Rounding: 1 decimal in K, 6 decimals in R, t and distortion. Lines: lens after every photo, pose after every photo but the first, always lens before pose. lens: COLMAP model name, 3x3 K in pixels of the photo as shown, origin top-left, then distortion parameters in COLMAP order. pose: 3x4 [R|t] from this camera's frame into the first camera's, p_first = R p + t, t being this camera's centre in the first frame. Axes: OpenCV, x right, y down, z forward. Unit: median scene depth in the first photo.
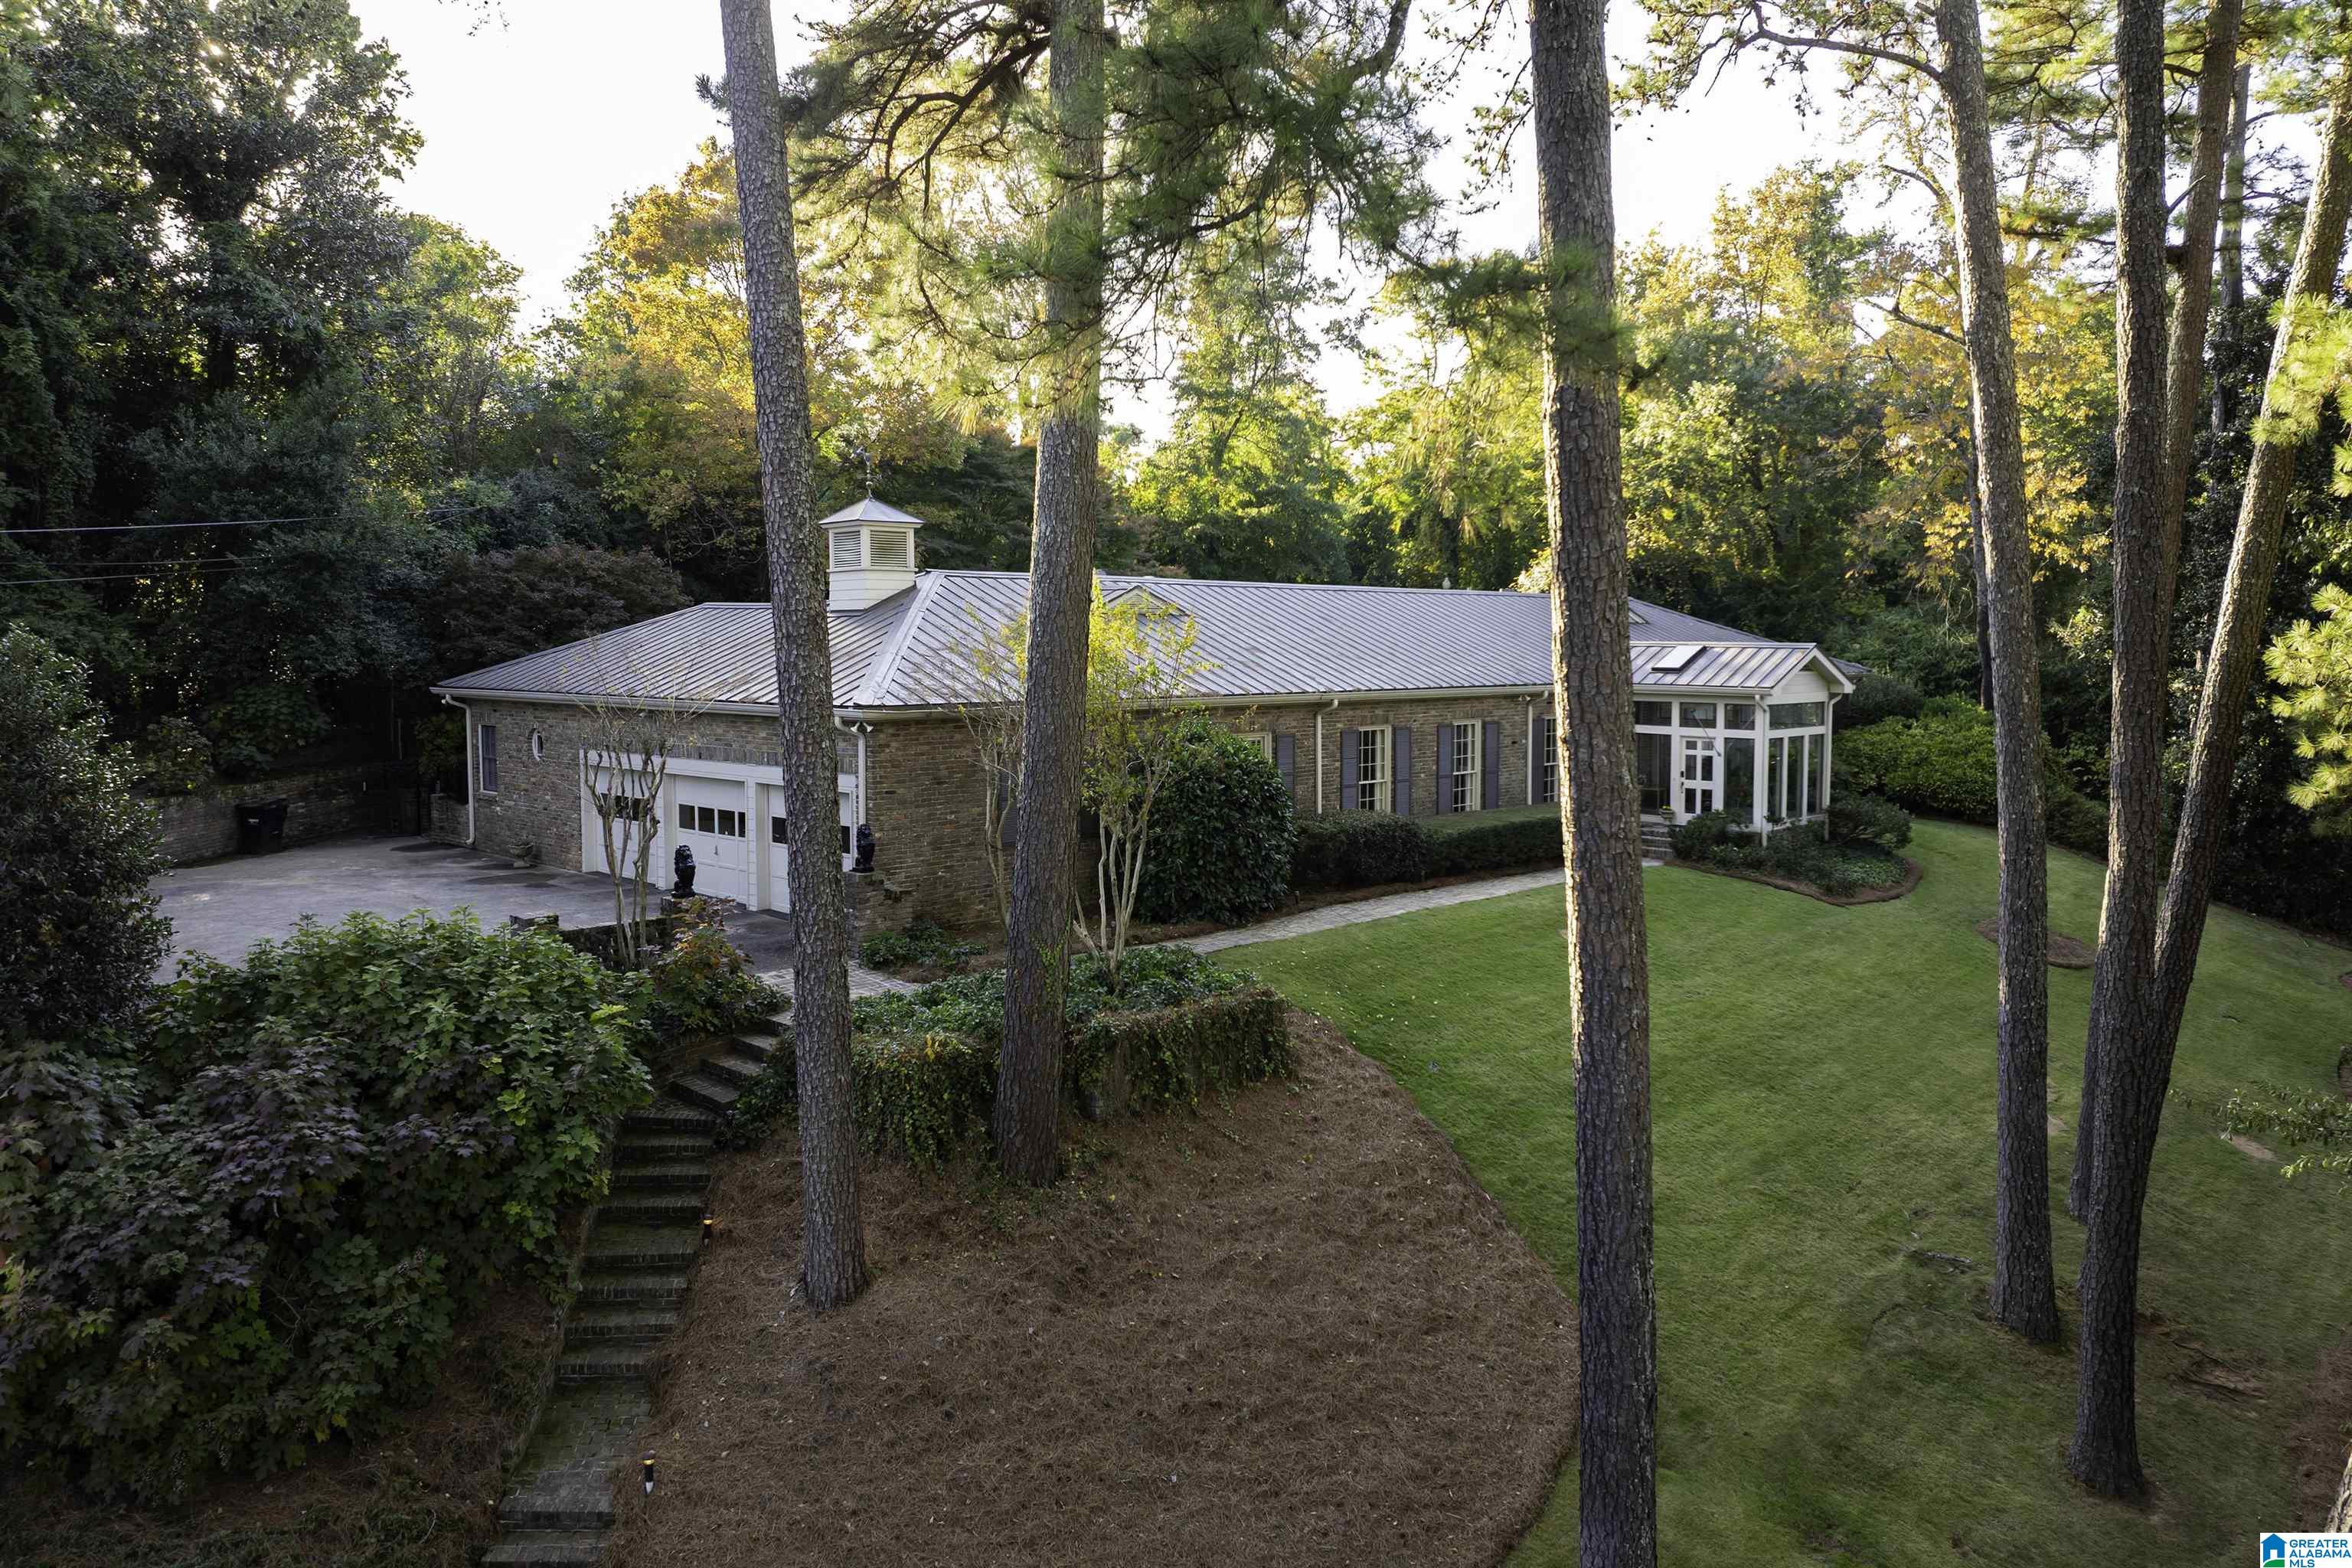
lens RADIAL K [[1627.1, 0, 1178.2], [0, 1627.1, 745.2], [0, 0, 1]] dist [-0.003991, -0.059775]
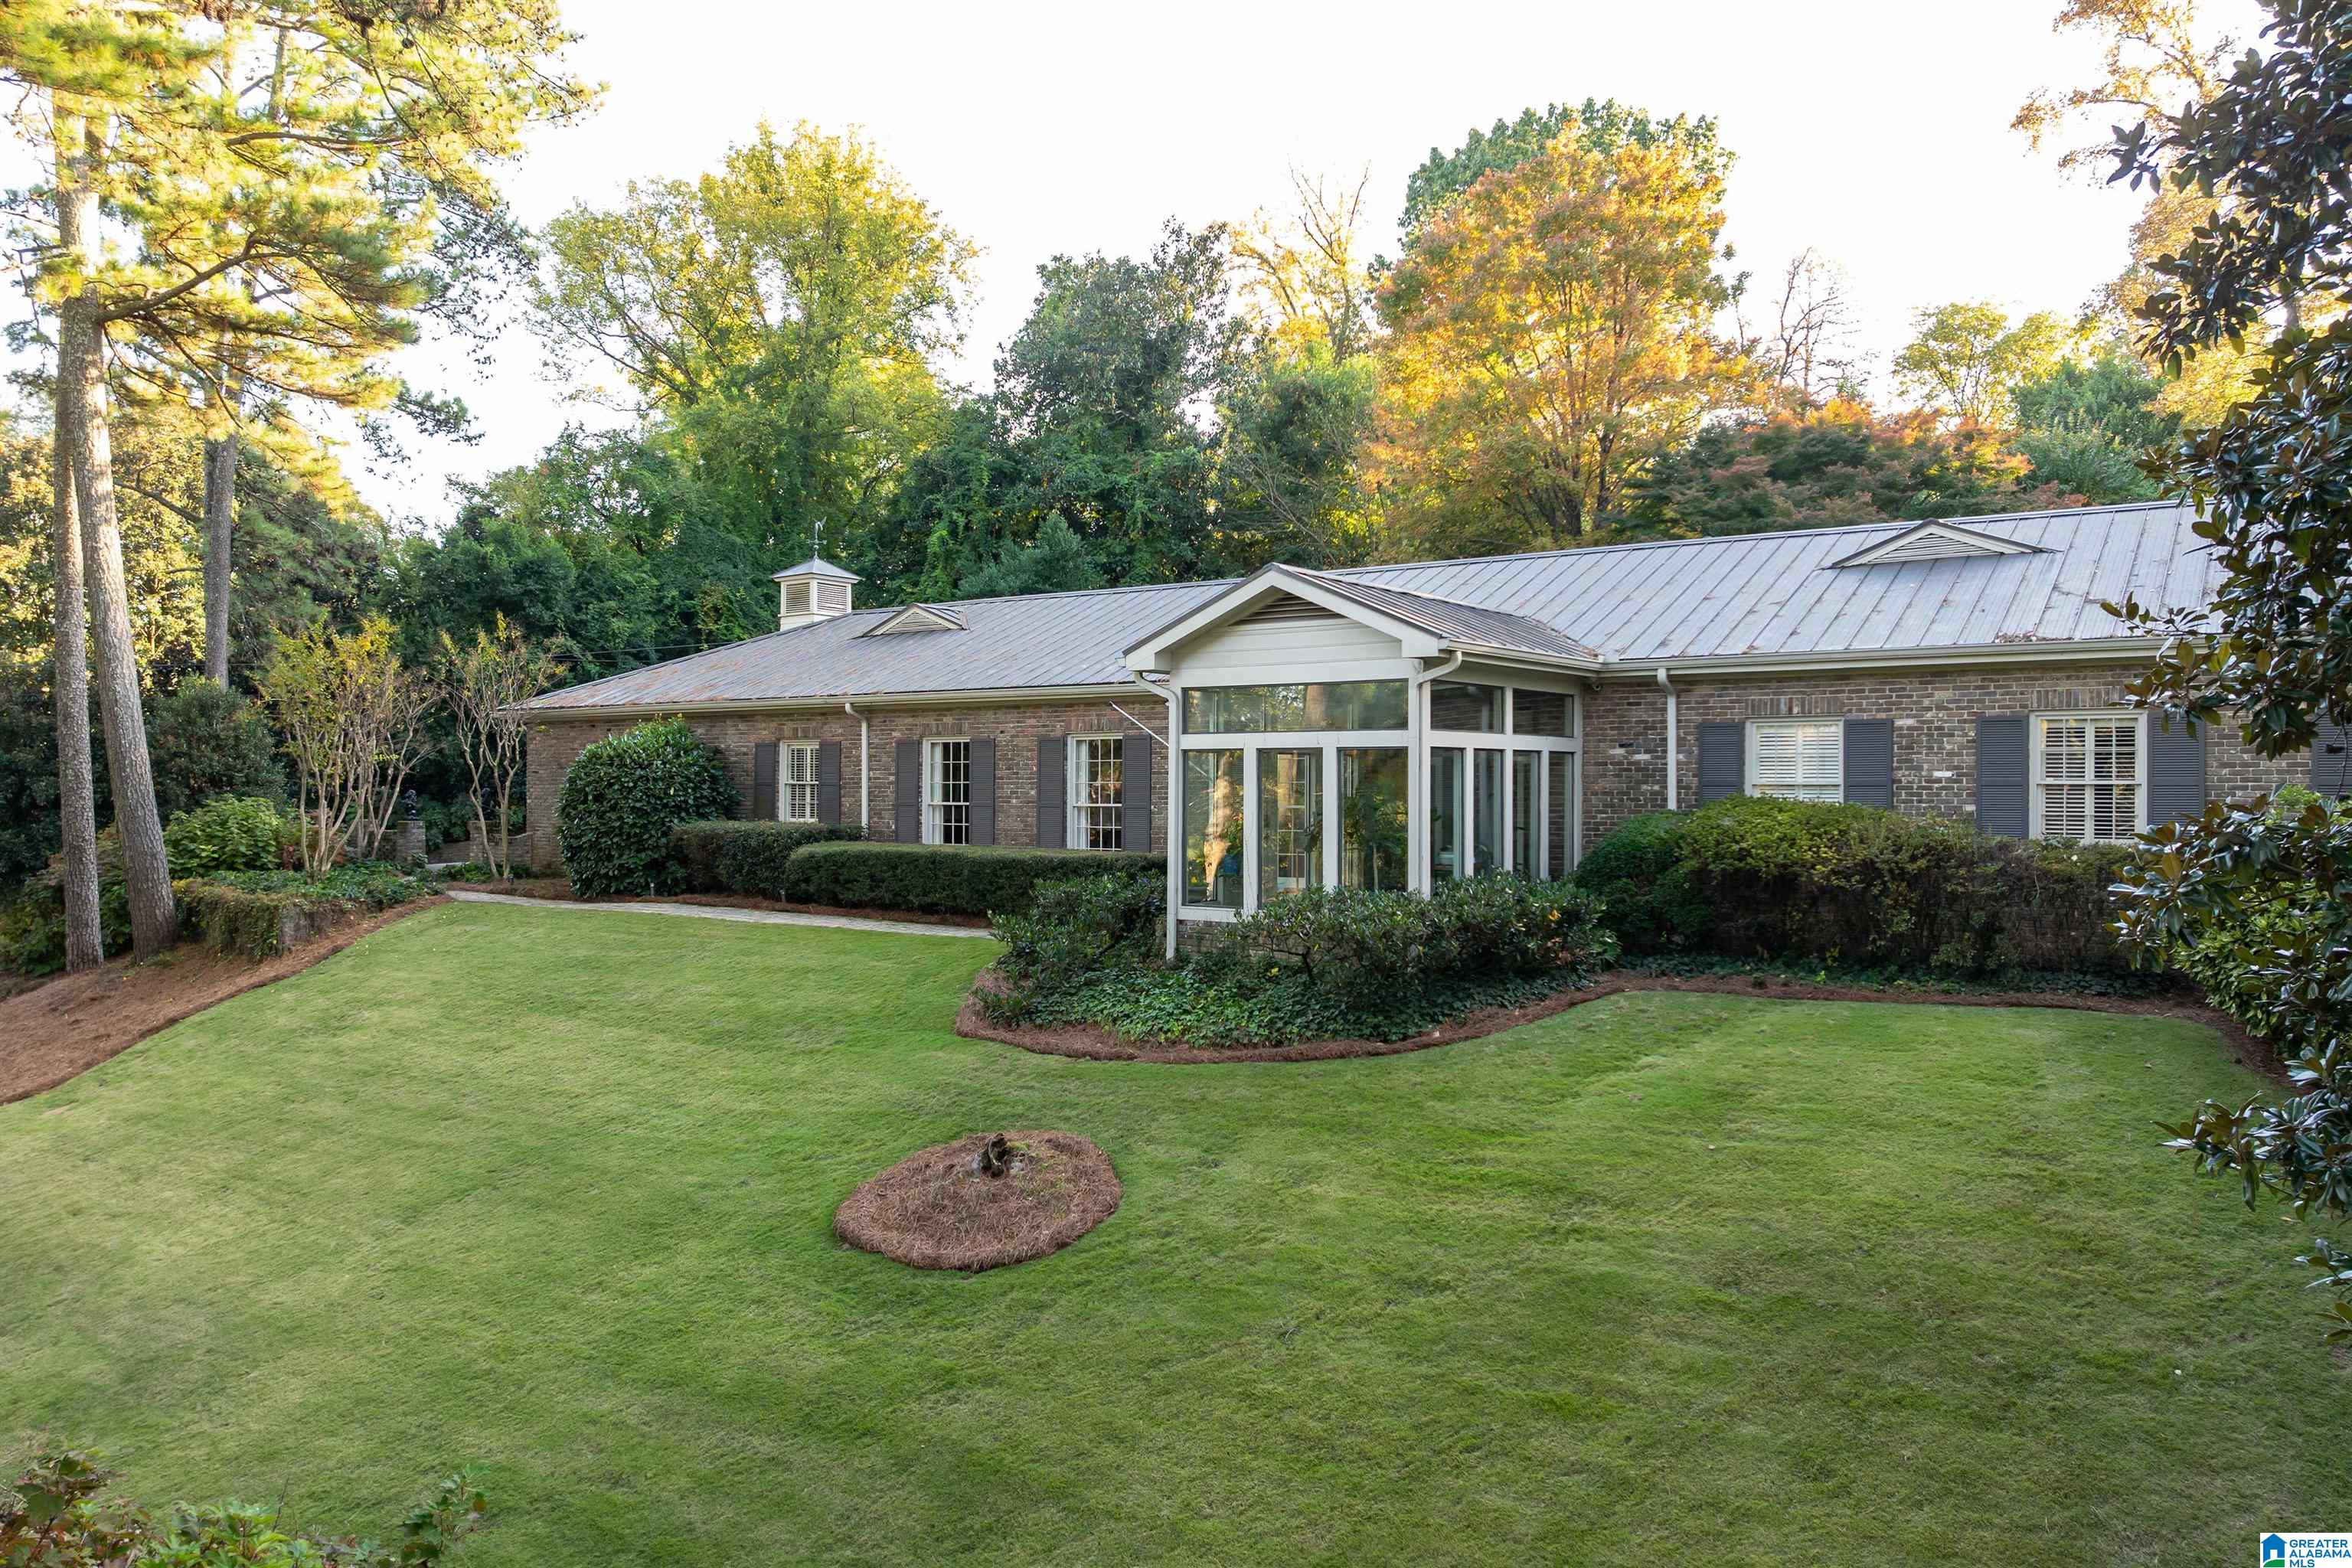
lens RADIAL K [[1630.0, 0, 1173.9], [0, 1630.0, 800.9], [0, 0, 1]] dist [-0.032976, -0.001498]
pose [[0.164437, 0.006218, -0.986368, 1.440034], [-0.067357, 0.997717, -0.004939, 0.026074], [0.984085, 0.067251, 0.164481, 1.442991]]
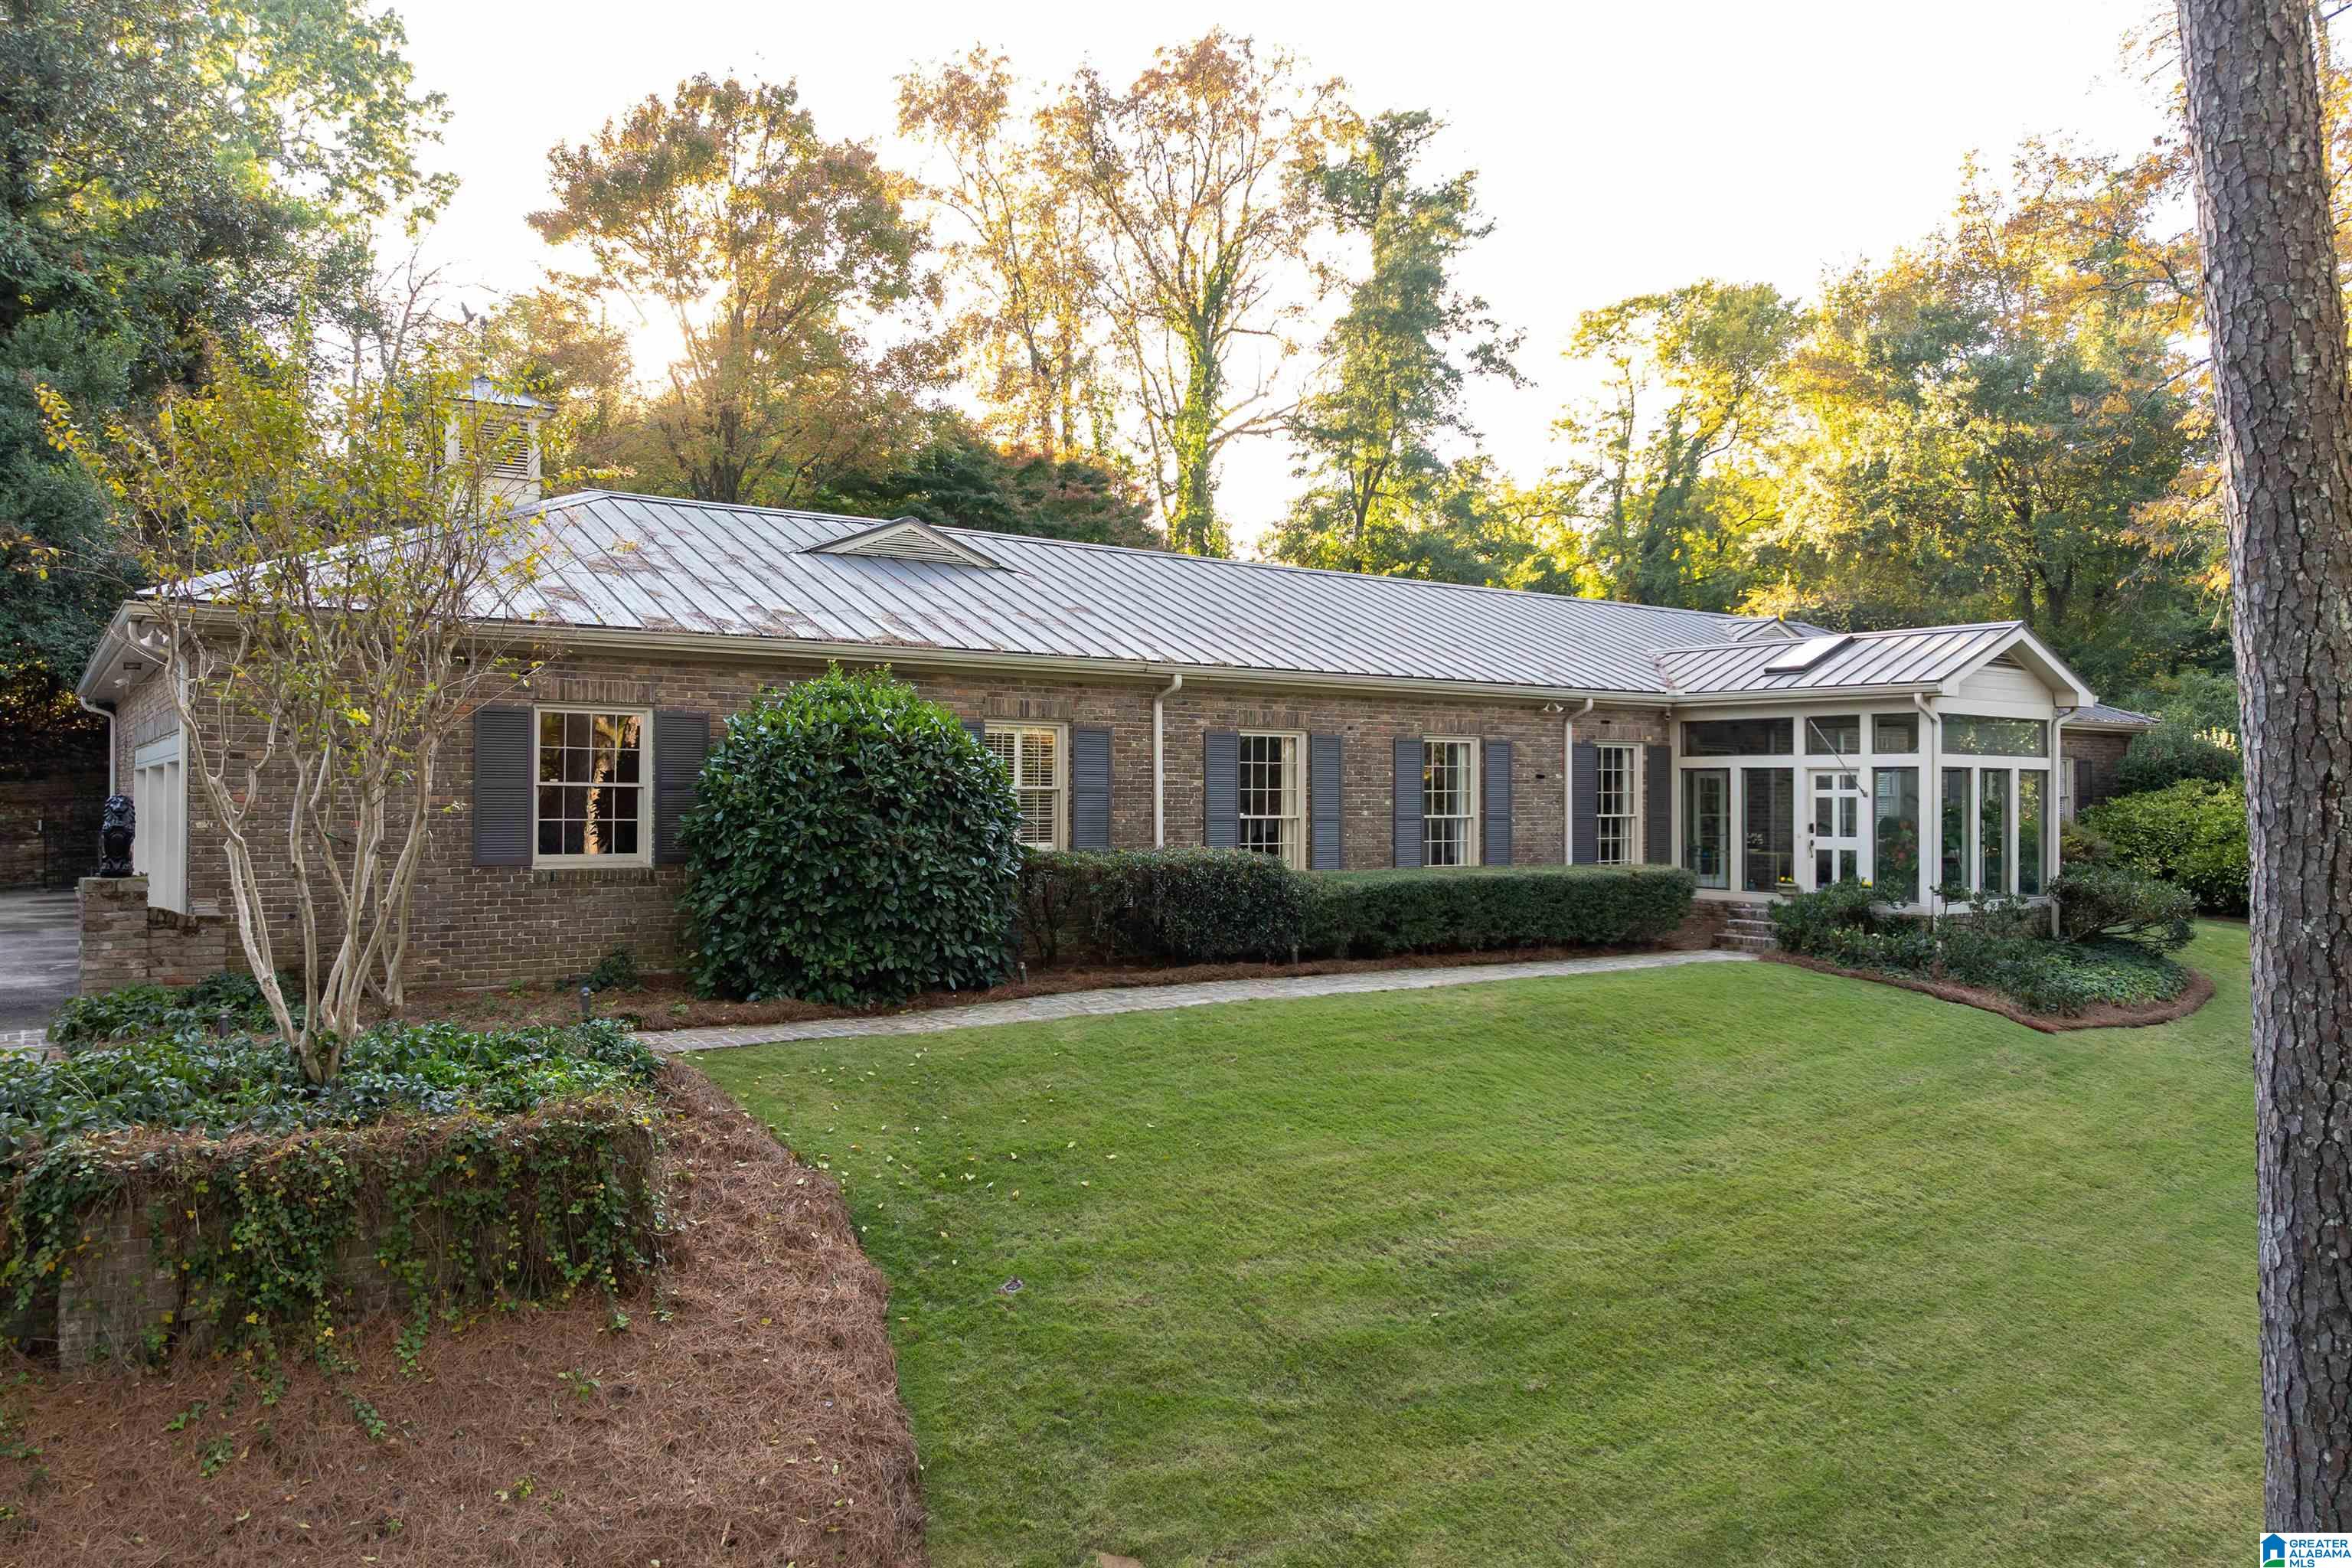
lens RADIAL K [[1634.2, 0, 1176.0], [0, 1634.2, 784.0], [0, 0, 1]] dist [-0.039689, 0.001085]
pose [[0.983487, 0.003107, -0.180953, 0.295360], [-0.016066, 0.997404, -0.070195, 0.082399], [0.180265, 0.071943, 0.980984, 0.527782]]
